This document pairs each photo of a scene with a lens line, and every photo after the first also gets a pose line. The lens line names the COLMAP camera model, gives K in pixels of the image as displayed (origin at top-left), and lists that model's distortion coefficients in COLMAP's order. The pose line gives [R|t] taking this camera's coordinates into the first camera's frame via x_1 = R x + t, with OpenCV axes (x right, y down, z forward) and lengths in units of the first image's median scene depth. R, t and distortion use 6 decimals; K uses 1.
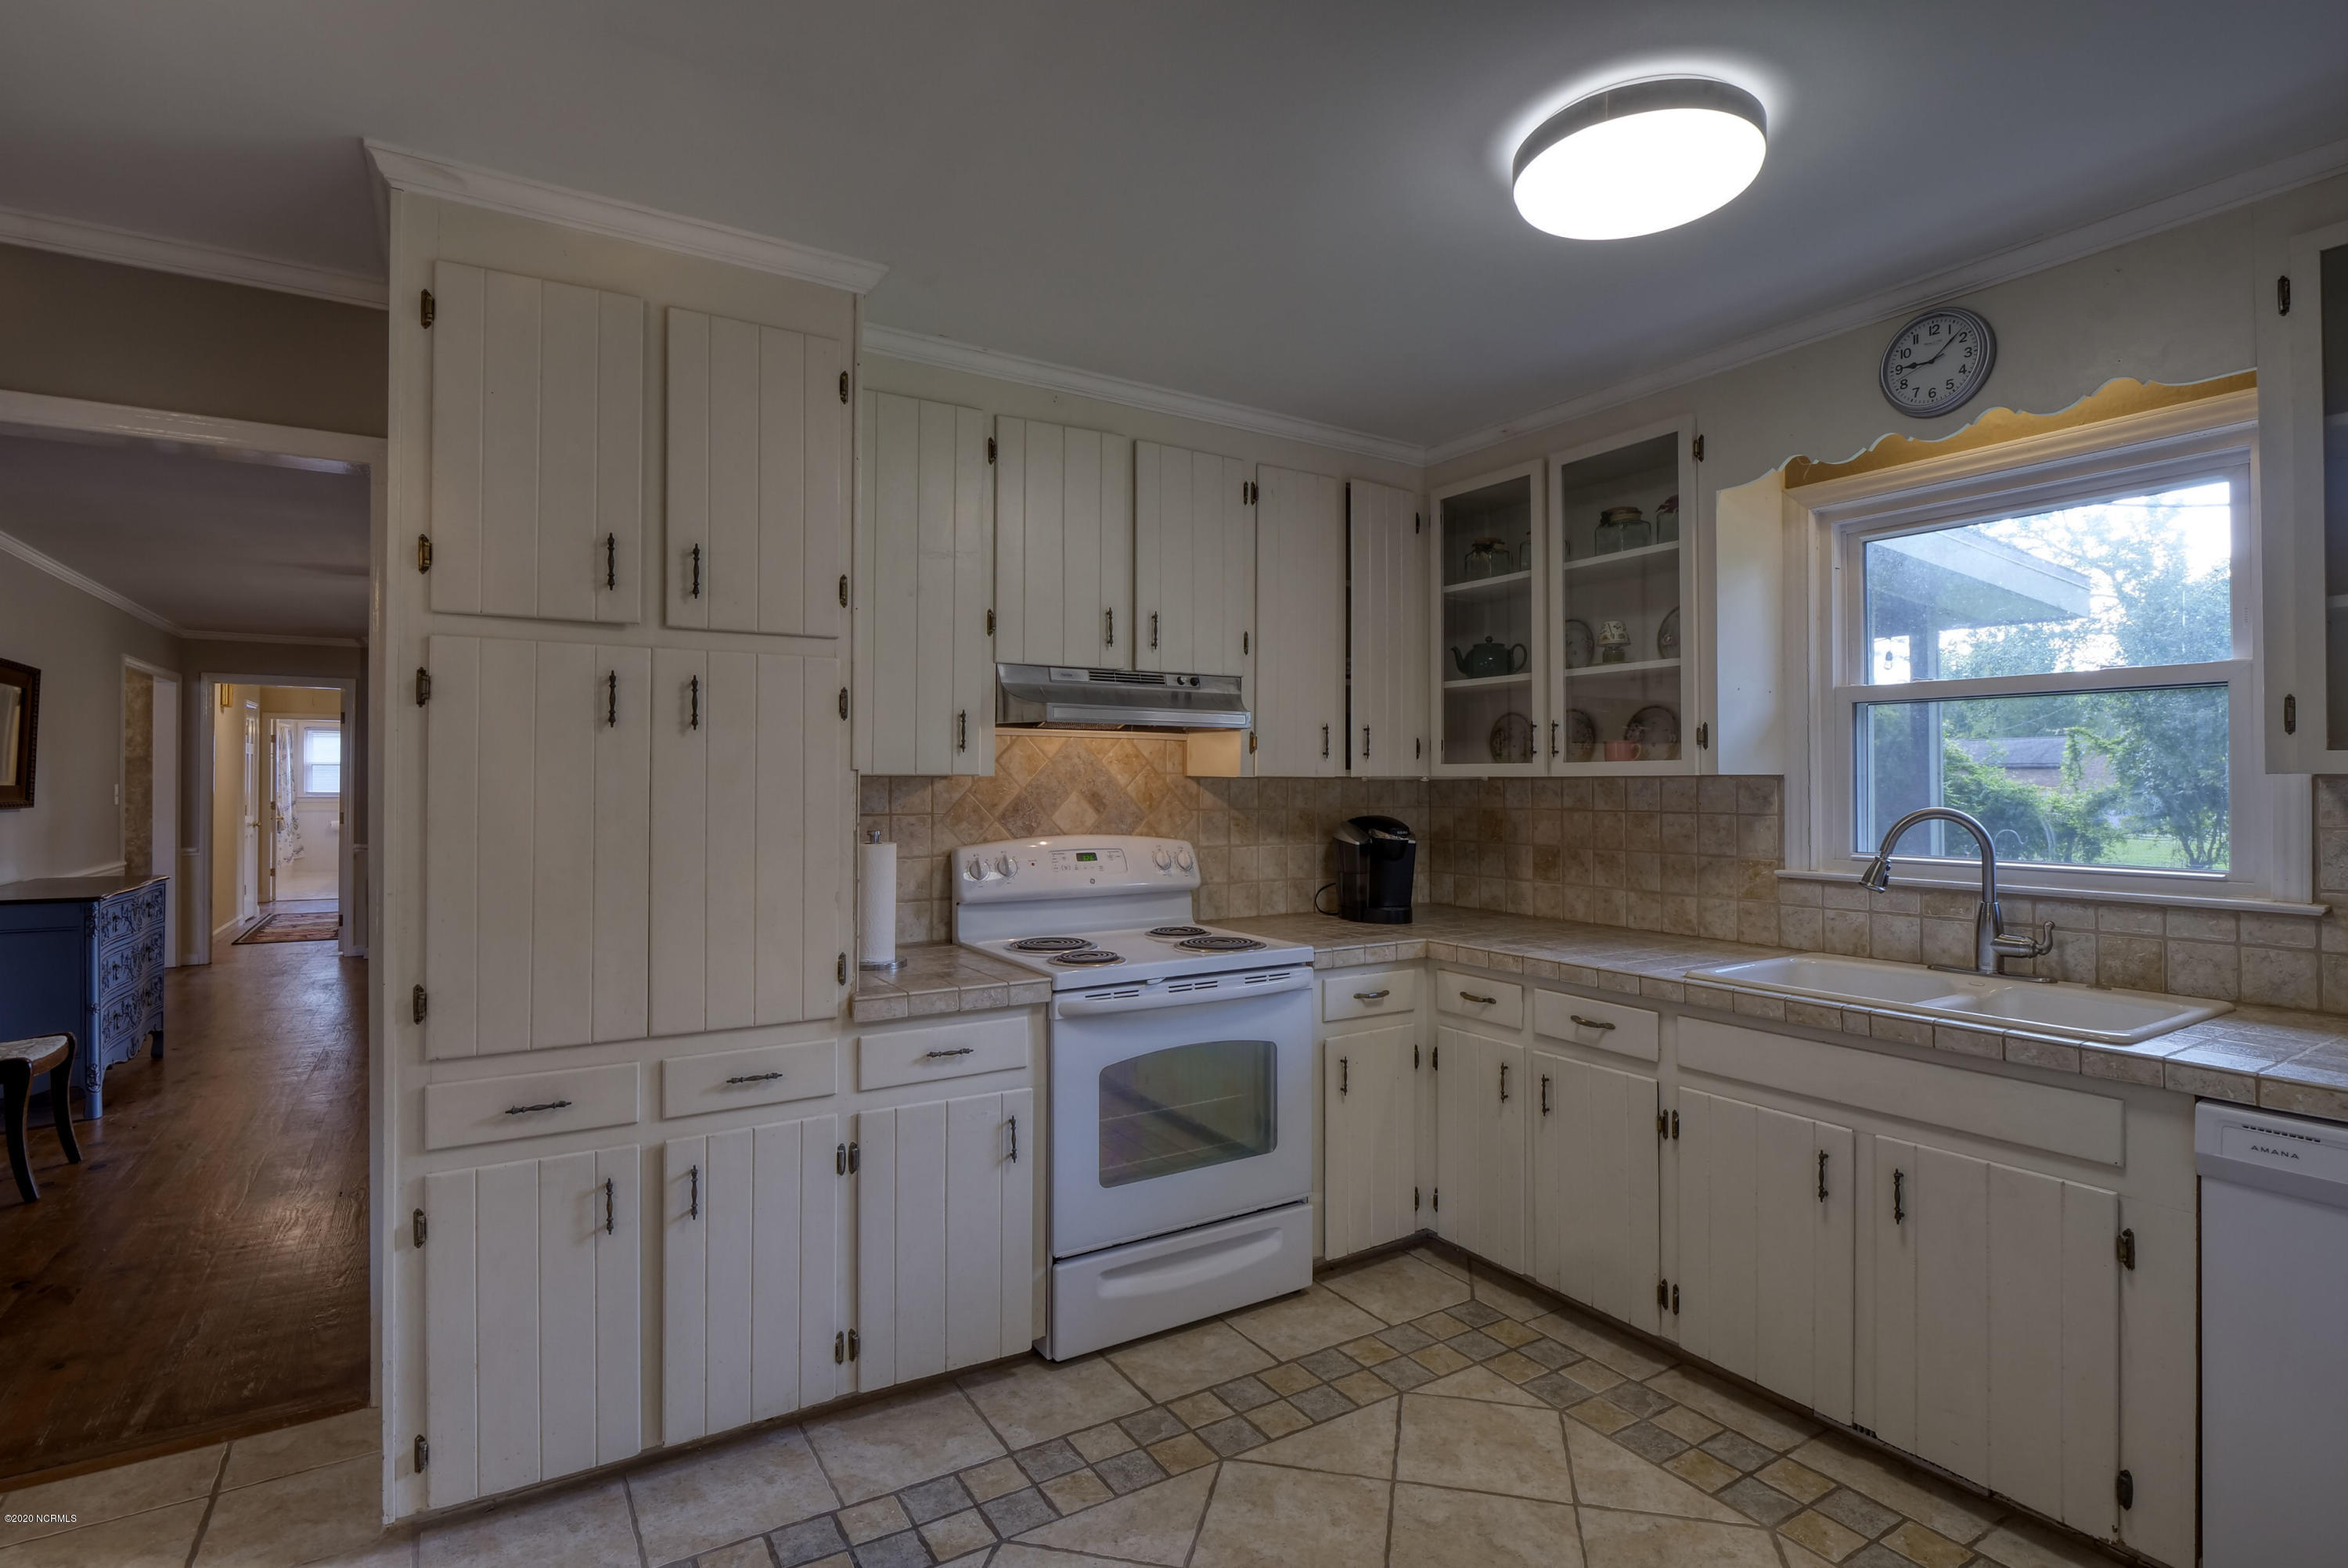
lens RADIAL K [[1143.7, 0, 1178.5], [0, 1143.7, 776.0], [0, 0, 1]] dist [-0.011026, -0.002360]
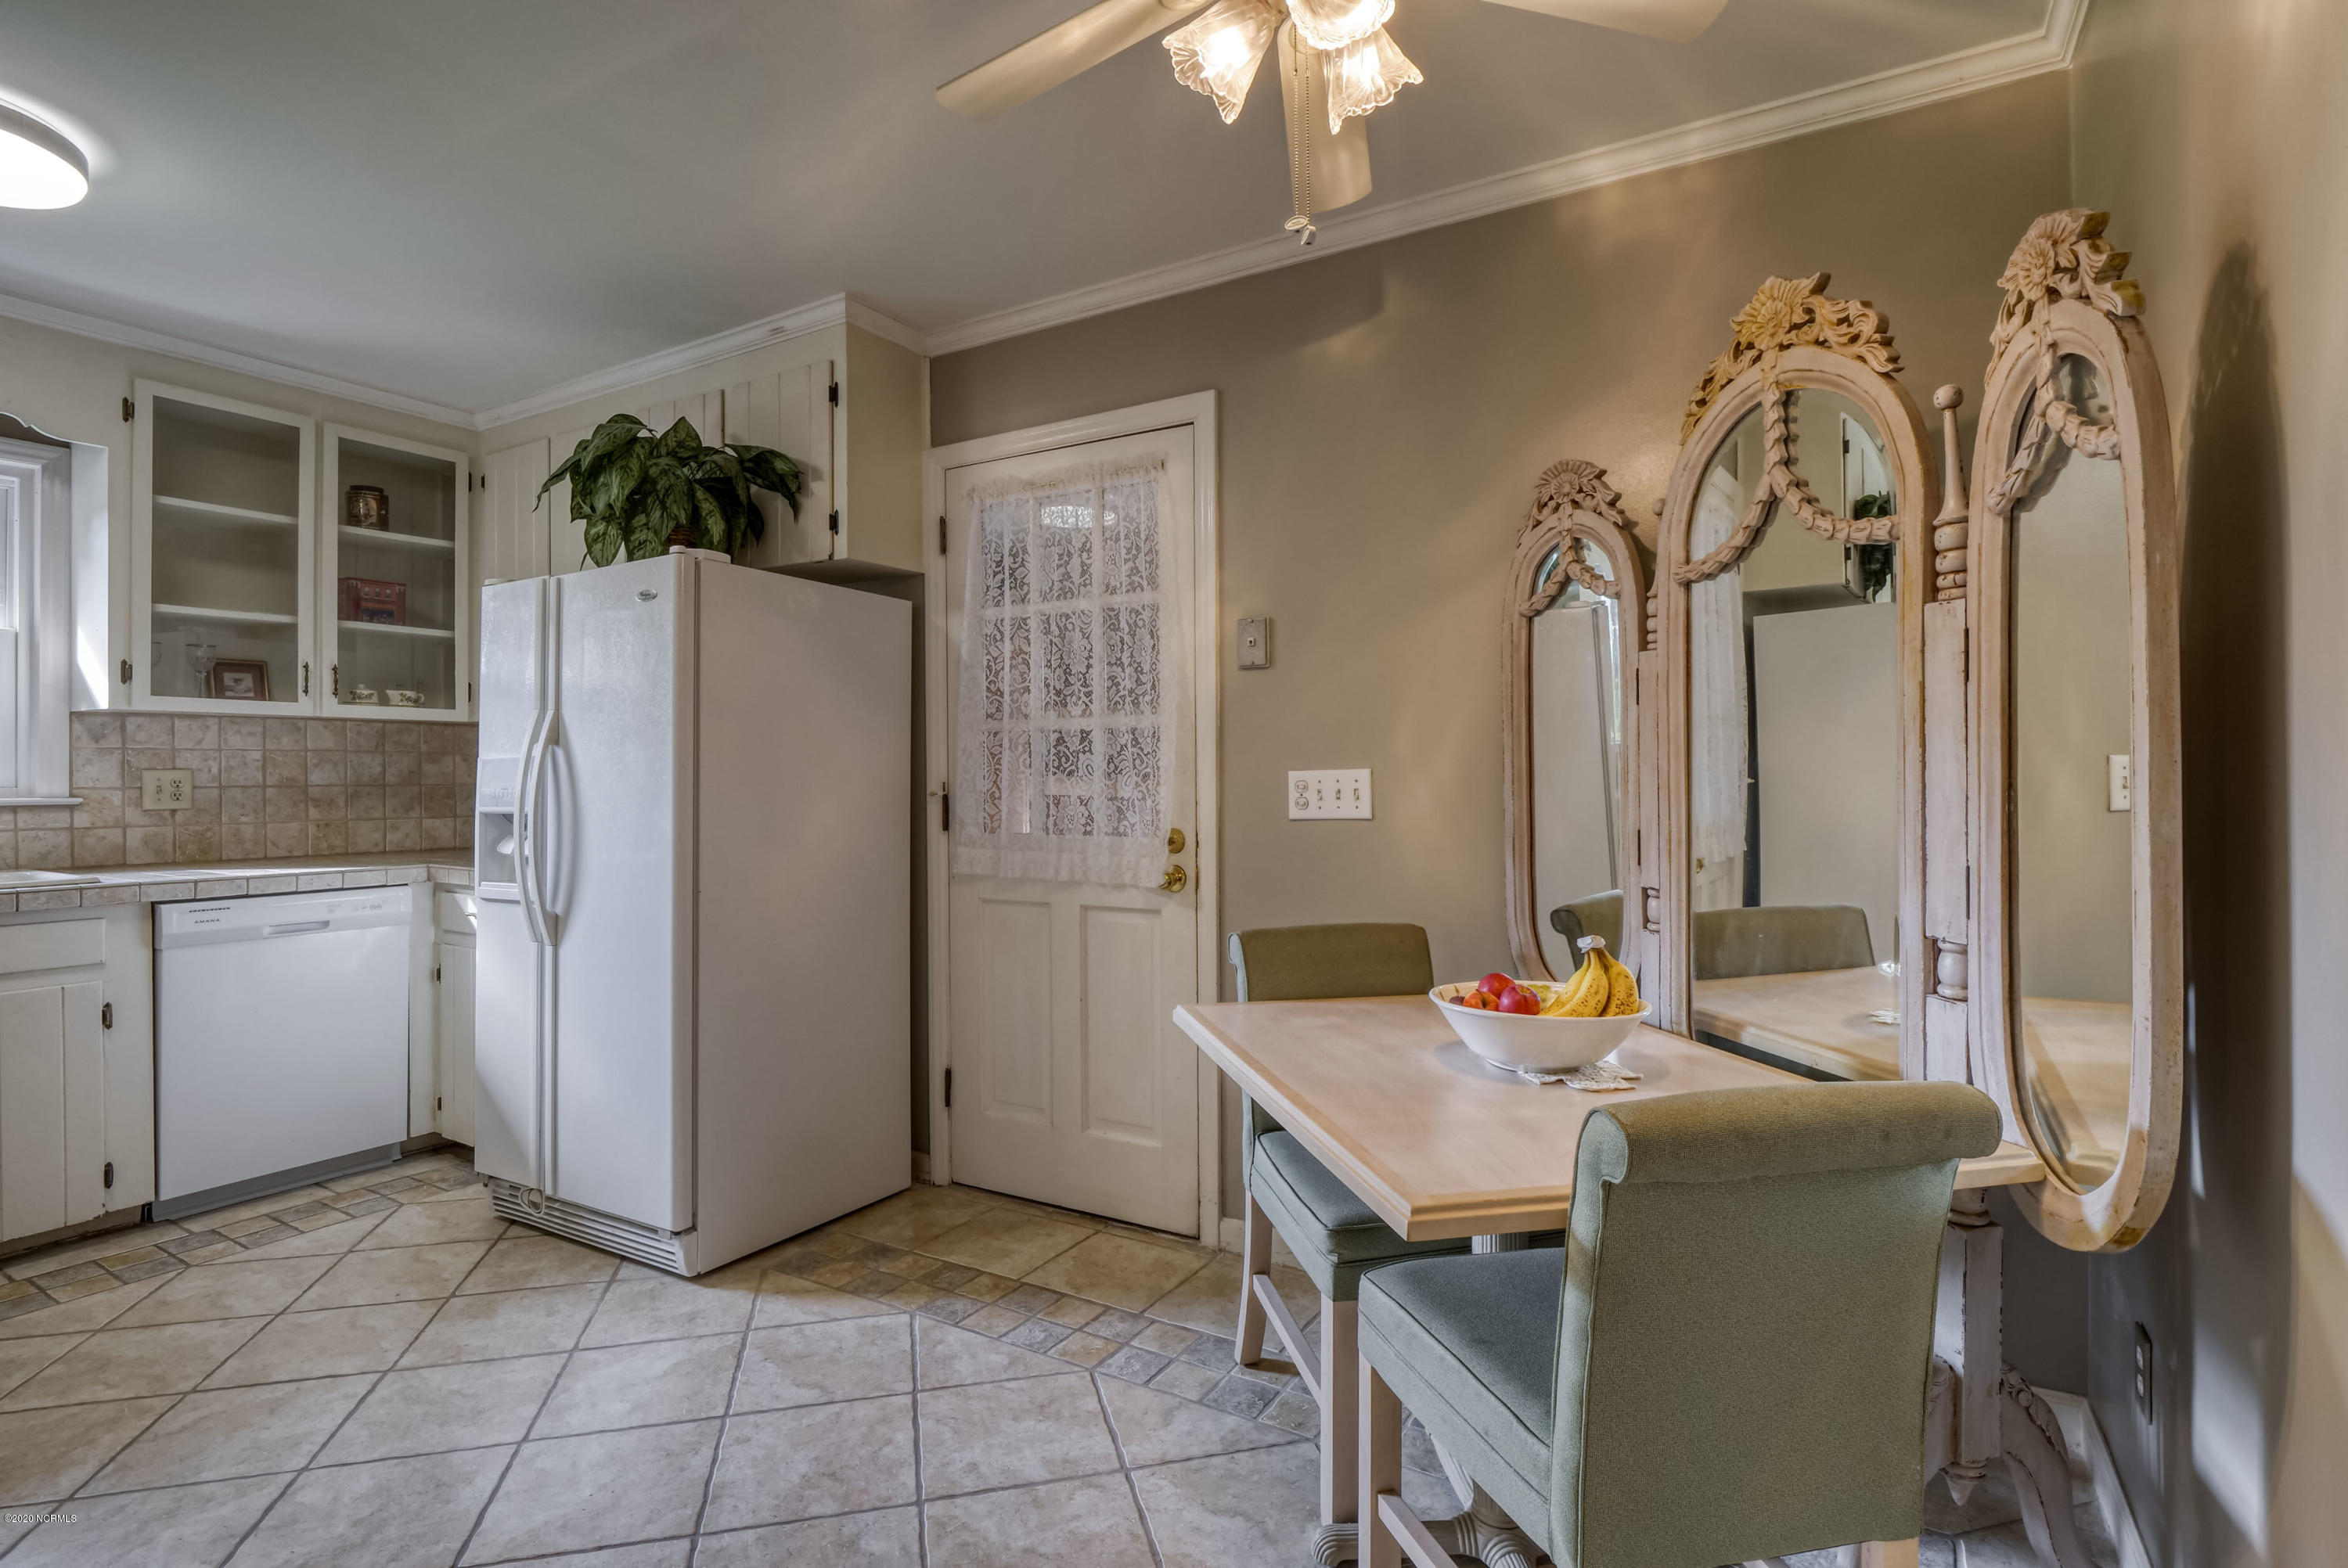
lens RADIAL K [[1143.7, 0, 1161.1], [0, 1143.7, 768.9], [0, 0, 1]] dist [-0.011026, -0.002360]
pose [[-0.444636, 0.008545, 0.895671, -0.731795], [-0.001058, 0.999949, -0.010065, 0.064872], [-0.895711, -0.005423, -0.444604, 0.263651]]
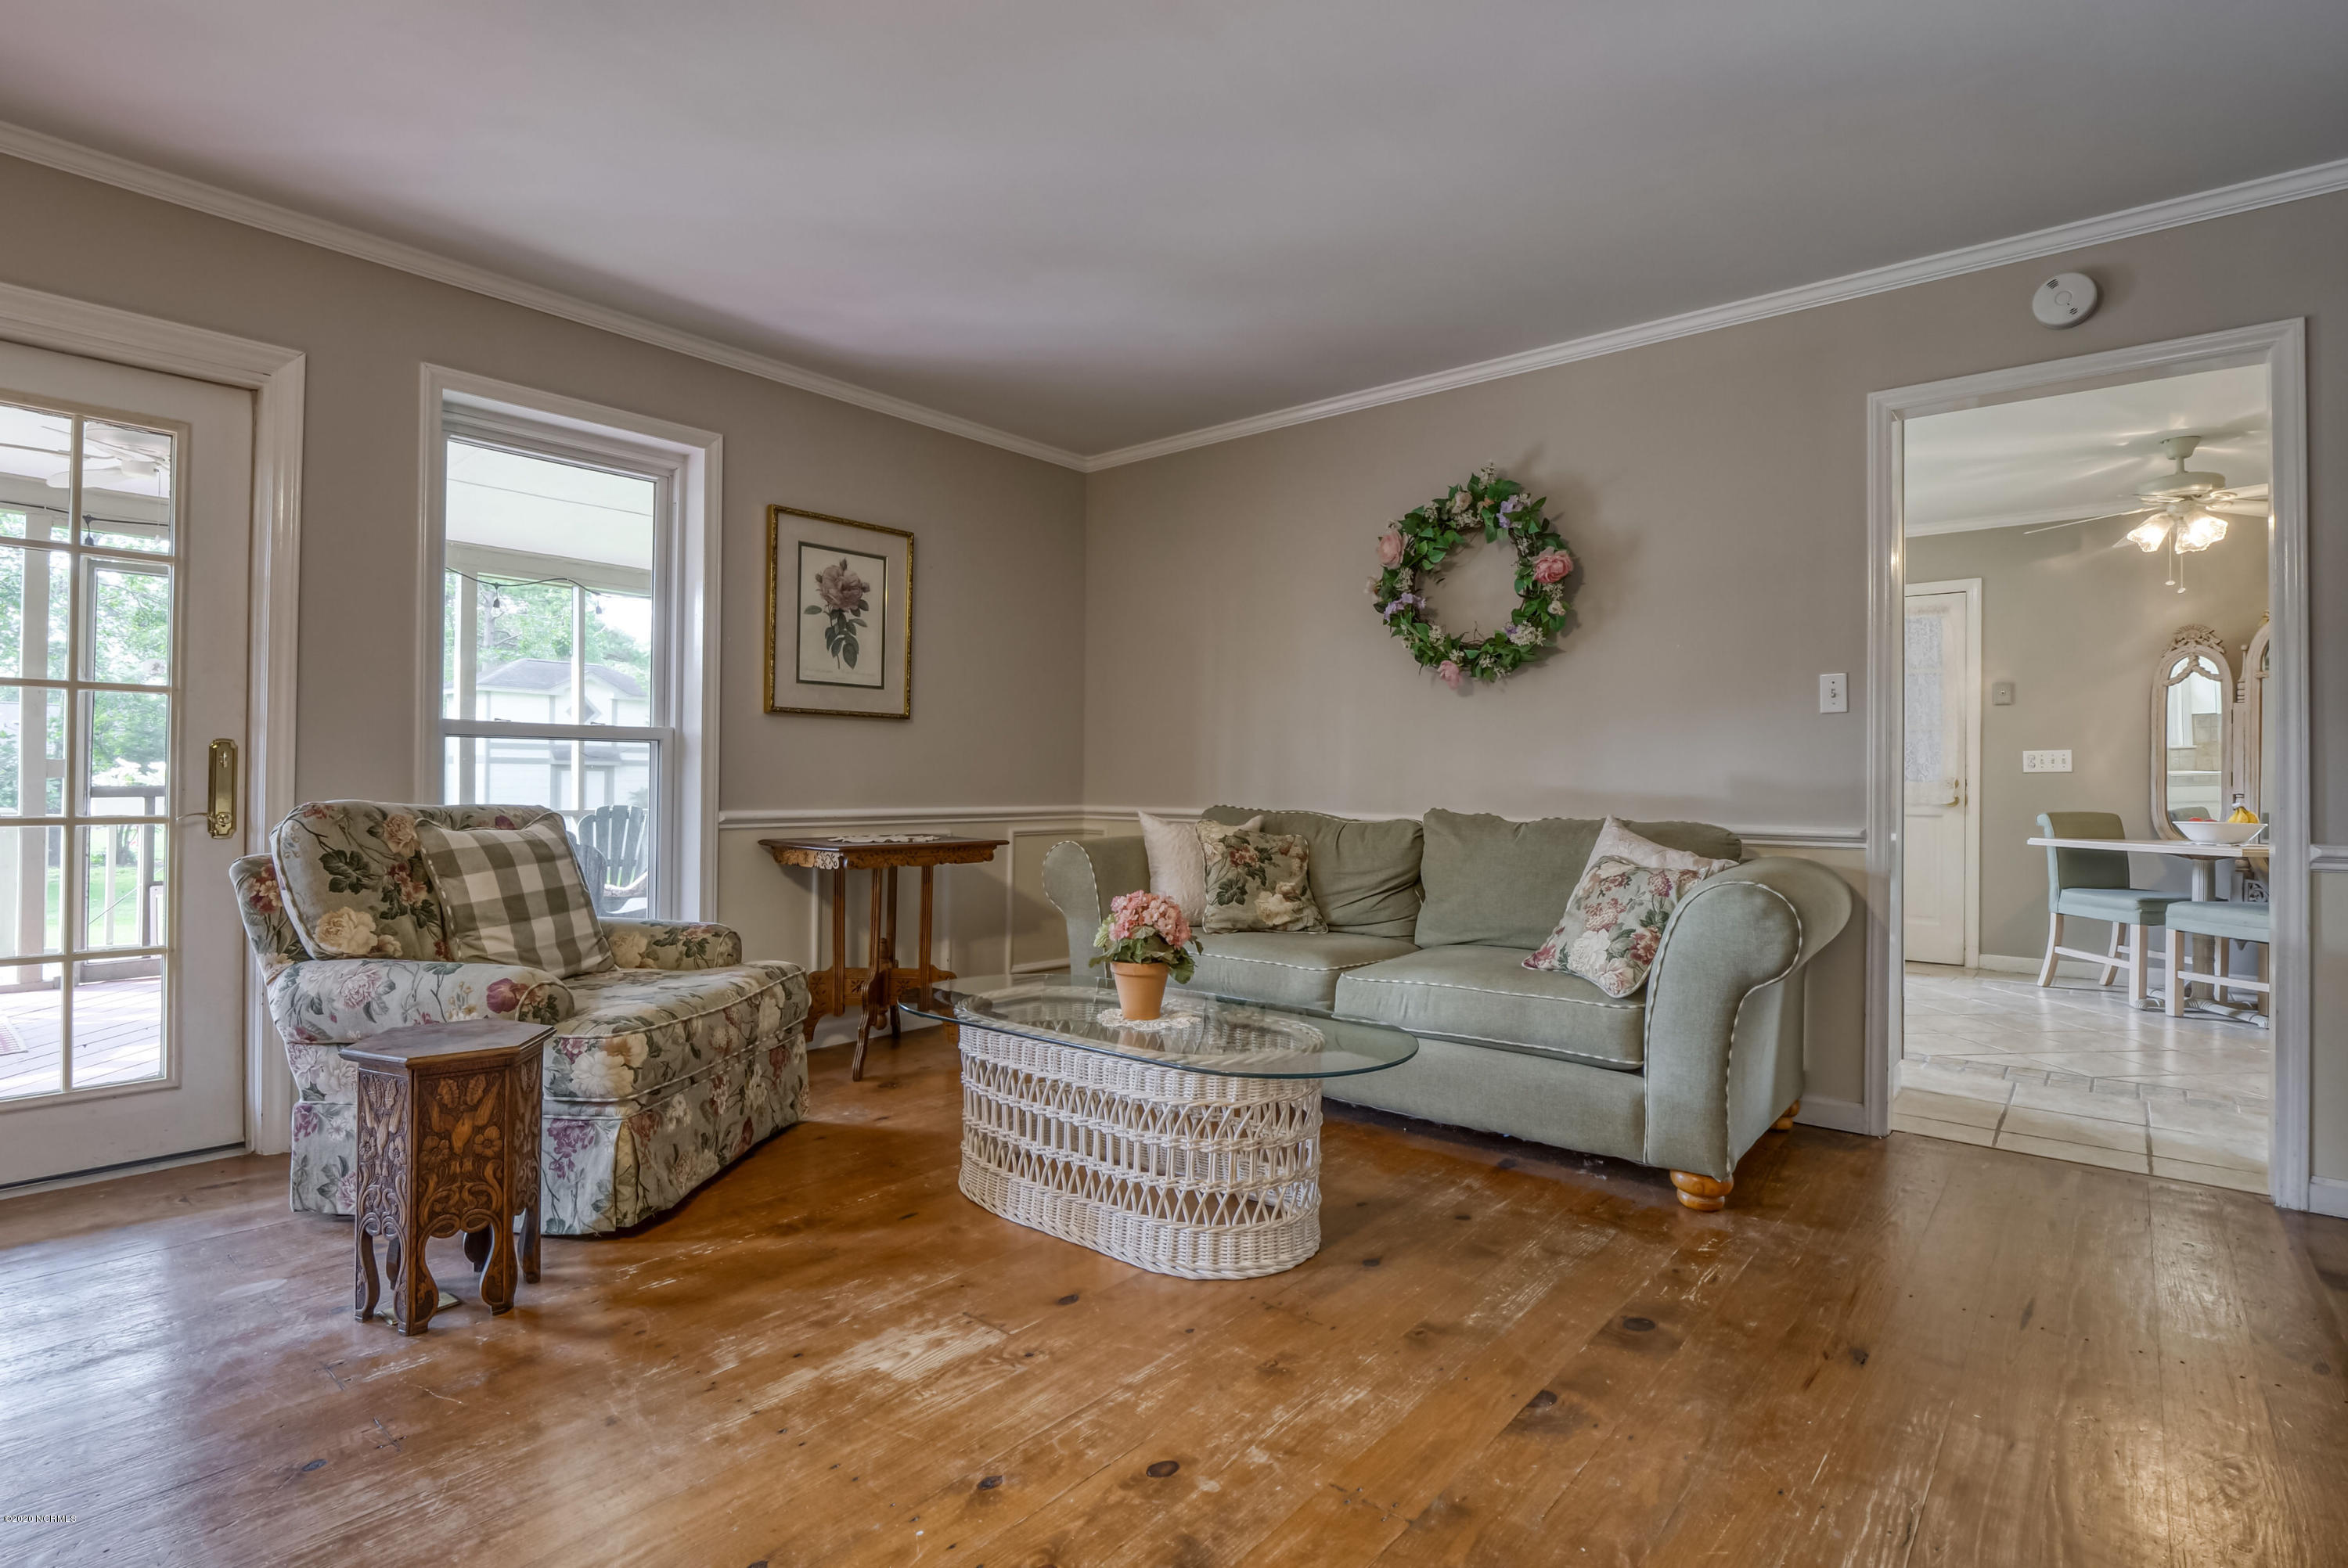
lens RADIAL K [[1143.7, 0, 1172.2], [0, 1143.7, 770.3], [0, 0, 1]] dist [-0.011026, -0.002360]
pose [[-0.306687, 0.006234, 0.951790, -1.423400], [-0.010501, 0.999896, -0.009932, 0.127863], [-0.951752, -0.013041, -0.306590, 1.833143]]
